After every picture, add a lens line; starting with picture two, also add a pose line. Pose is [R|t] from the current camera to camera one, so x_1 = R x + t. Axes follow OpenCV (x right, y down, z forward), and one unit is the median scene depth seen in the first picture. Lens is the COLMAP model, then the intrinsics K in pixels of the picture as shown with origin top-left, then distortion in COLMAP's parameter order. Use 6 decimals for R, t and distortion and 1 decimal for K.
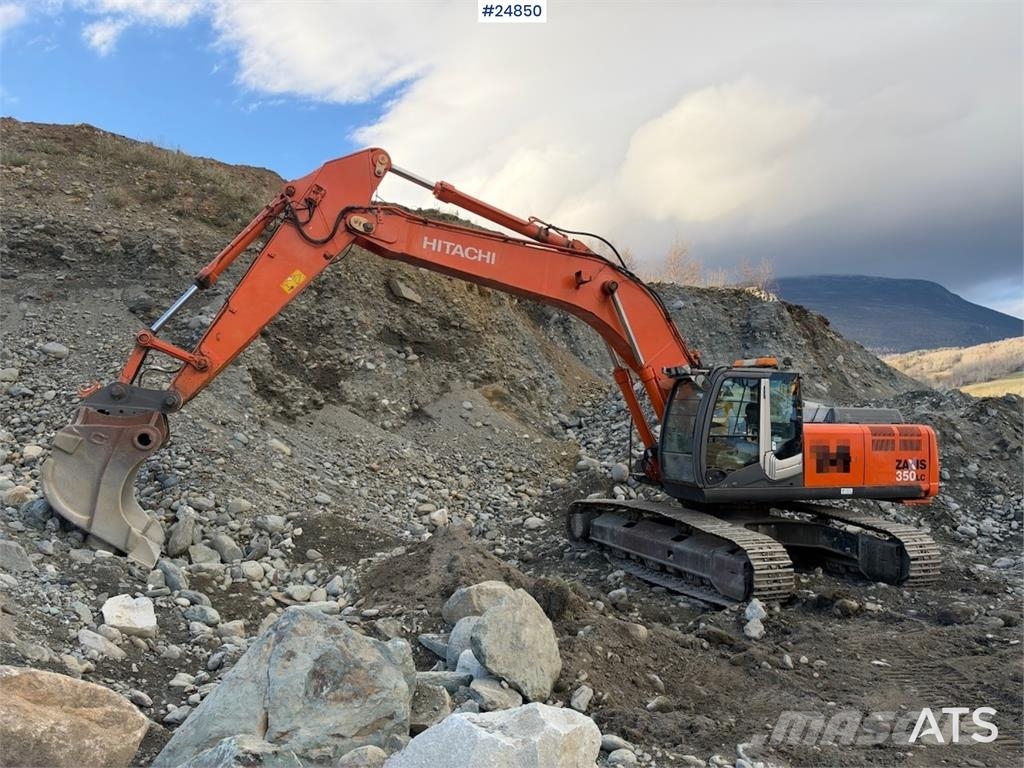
lens RADIAL K [[737.4, 0, 515.3], [0, 737.4, 367.4], [0, 0, 1]] dist [0.048924, -0.086543]
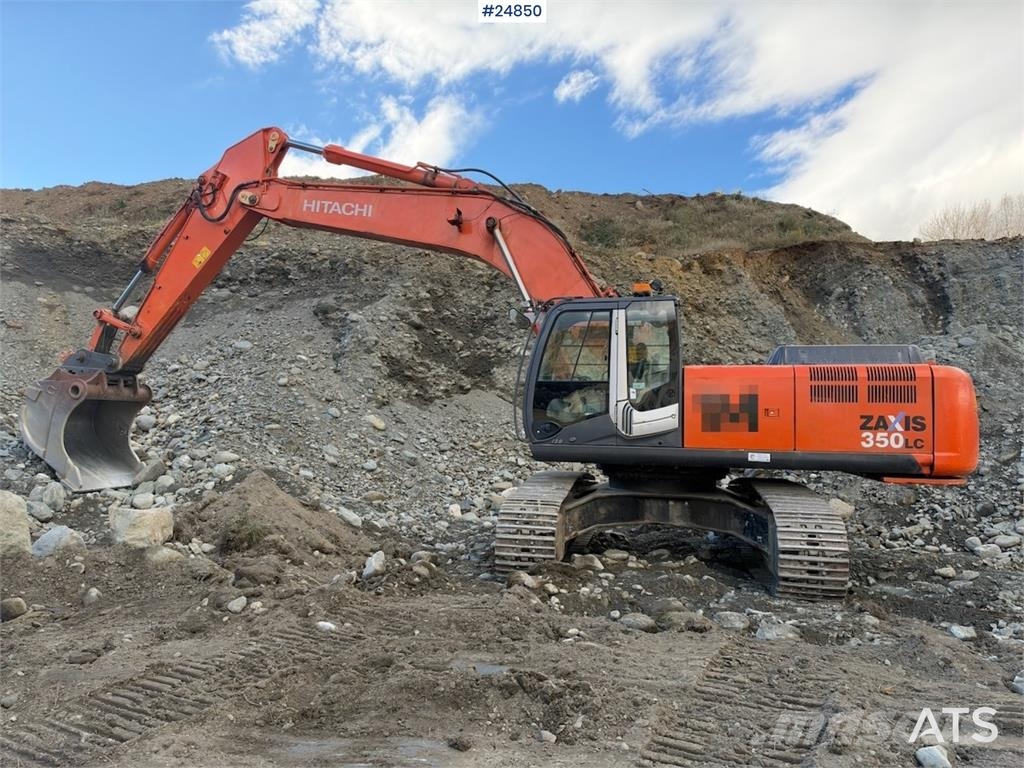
lens RADIAL K [[737.4, 0, 510.2], [0, 737.4, 390.6], [0, 0, 1]] dist [0.048924, -0.086543]
pose [[0.828972, -0.028798, -0.558549, 0.617384], [0.033687, 0.999431, -0.001532, 0.091083], [0.558275, -0.017546, 0.829470, 0.263853]]
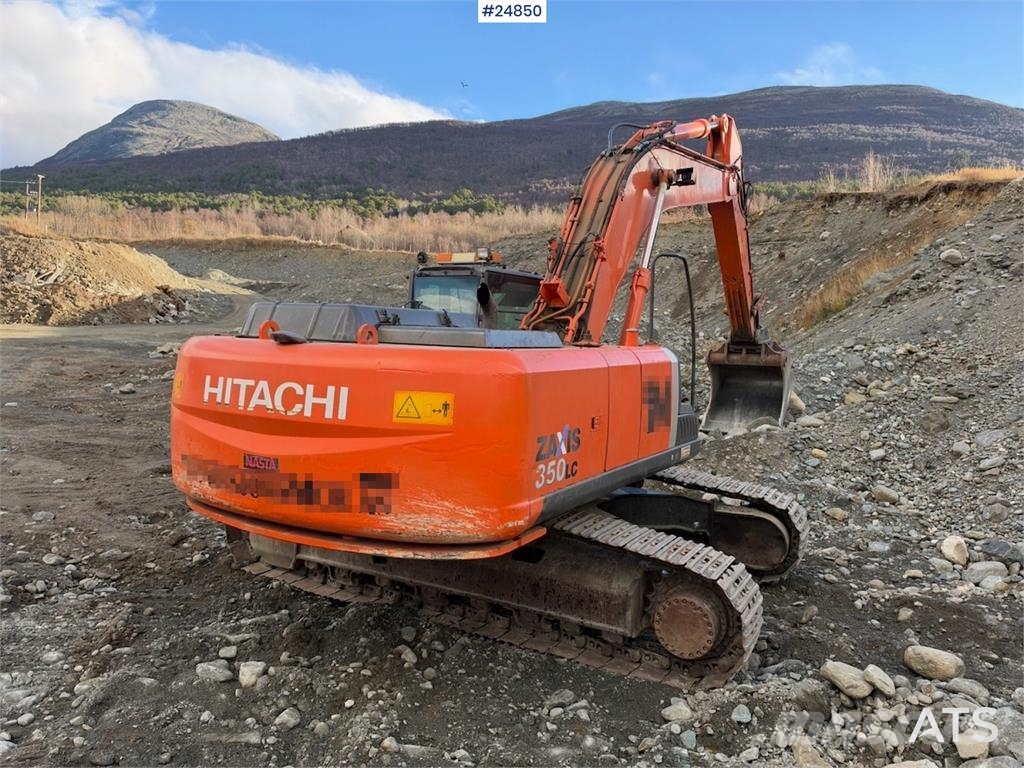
lens RADIAL K [[737.4, 0, 515.7], [0, 737.4, 378.7], [0, 0, 1]] dist [0.048924, -0.086543]
pose [[-0.773352, 0.000141, -0.633977, 0.716637], [0.002466, 0.999993, -0.002786, 0.110577], [0.633972, -0.003718, -0.773347, 1.526761]]
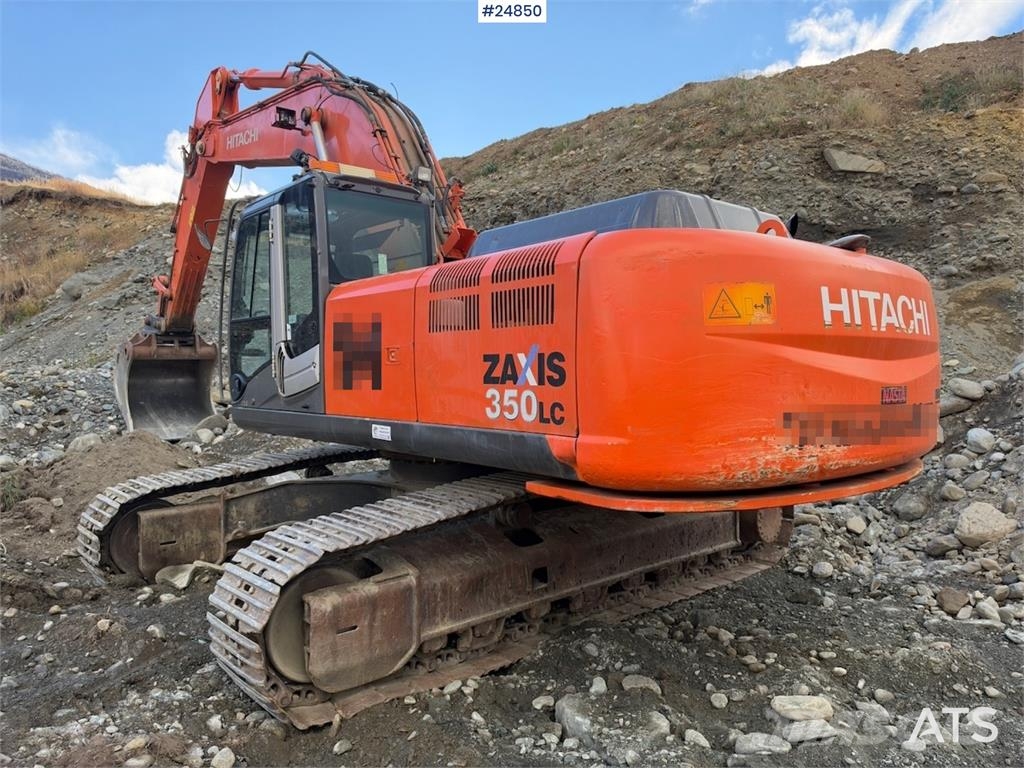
lens RADIAL K [[737.4, 0, 507.2], [0, 737.4, 391.1], [0, 0, 1]] dist [0.048924, -0.086543]
pose [[0.338478, 0.009437, -0.940927, 0.812769], [0.075186, 0.996481, 0.037041, 0.127511], [0.937966, -0.083282, 0.336578, 0.886841]]
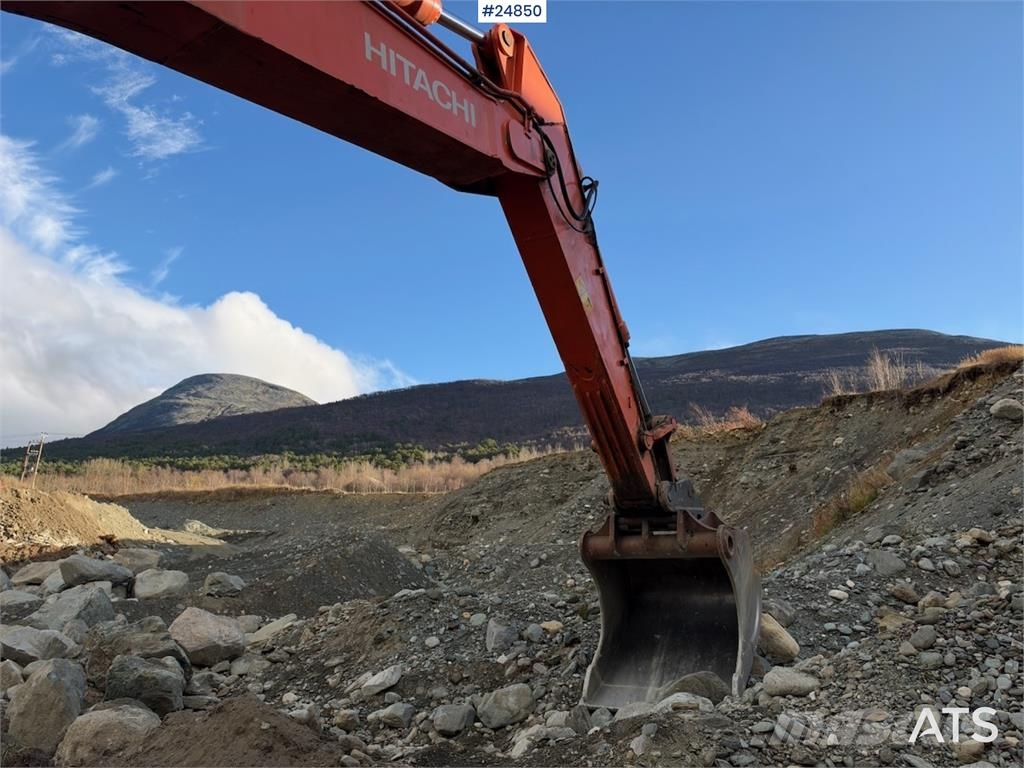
lens RADIAL K [[737.4, 0, 515.0], [0, 737.4, 383.2], [0, 0, 1]] dist [0.048924, -0.086543]
pose [[-0.799738, -0.168071, -0.576343, 0.082715], [0.035272, 0.945200, -0.324580, 0.142215], [0.599312, -0.279908, -0.749984, 1.232131]]
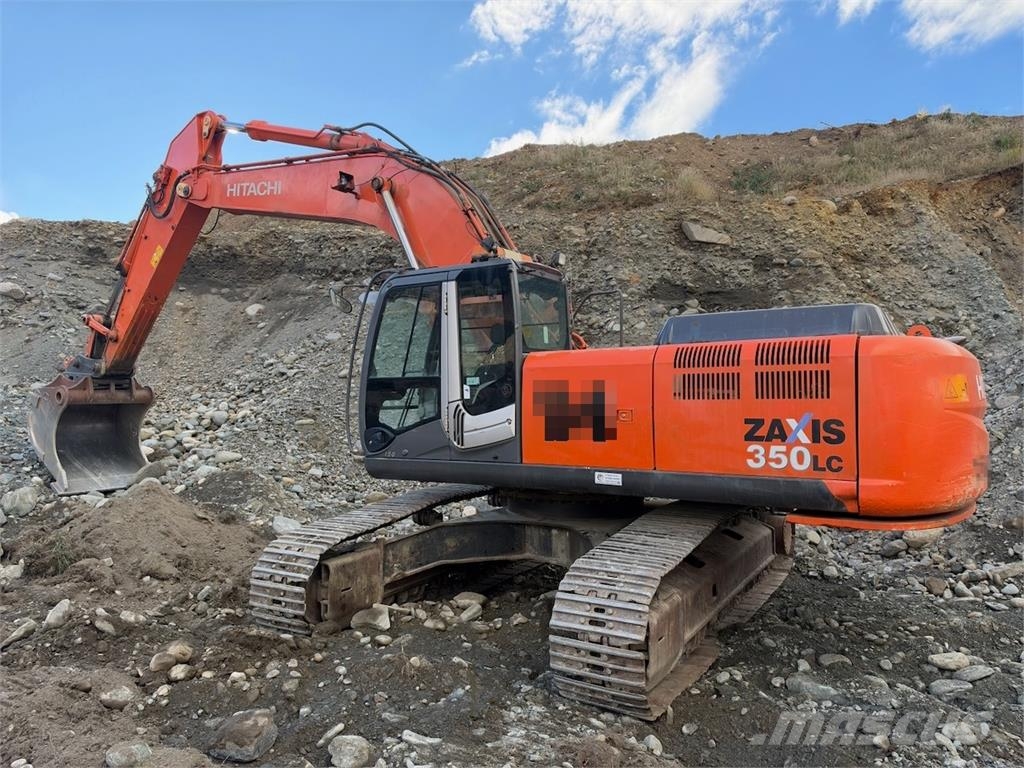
lens RADIAL K [[737.4, 0, 510.5], [0, 737.4, 389.7], [0, 0, 1]] dist [0.048924, -0.086543]
pose [[0.603872, -0.031486, -0.796459, 0.765787], [0.072129, 0.997279, 0.015264, 0.089468], [0.793811, -0.066665, 0.604499, 0.620743]]
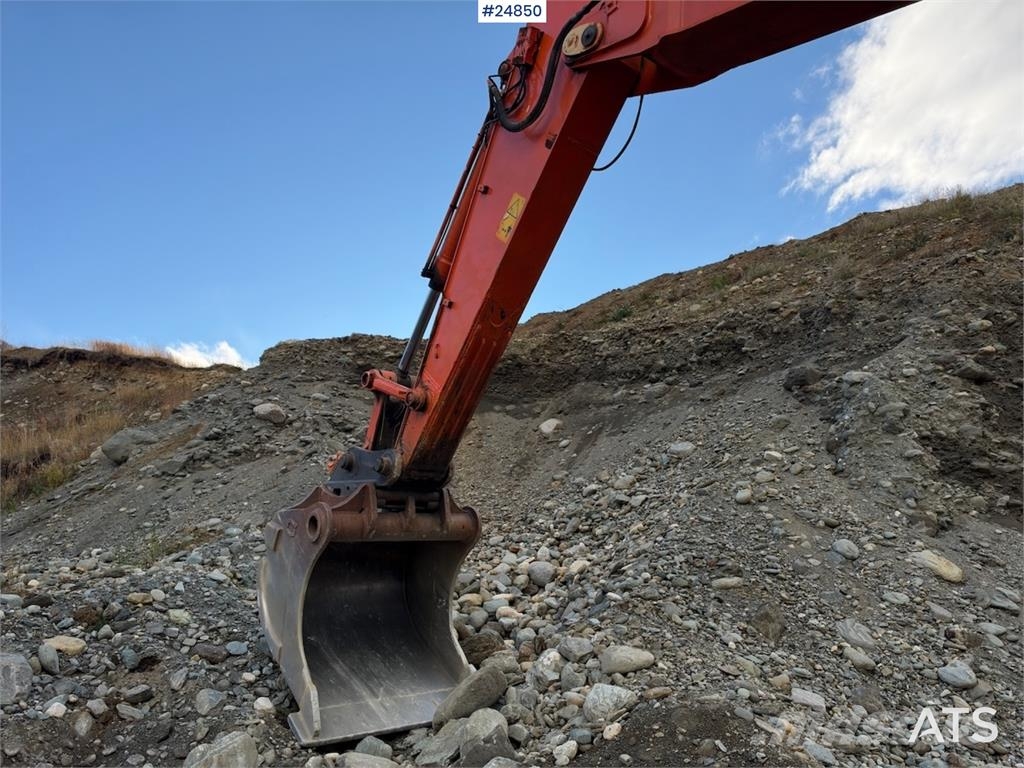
lens RADIAL K [[737.4, 0, 510.0], [0, 737.4, 385.9], [0, 0, 1]] dist [0.048924, -0.086543]
pose [[0.340709, -0.233570, -0.910693, 0.127410], [0.081774, 0.972340, -0.218788, 0.097746], [0.936606, 0.000072, 0.350385, 0.689918]]
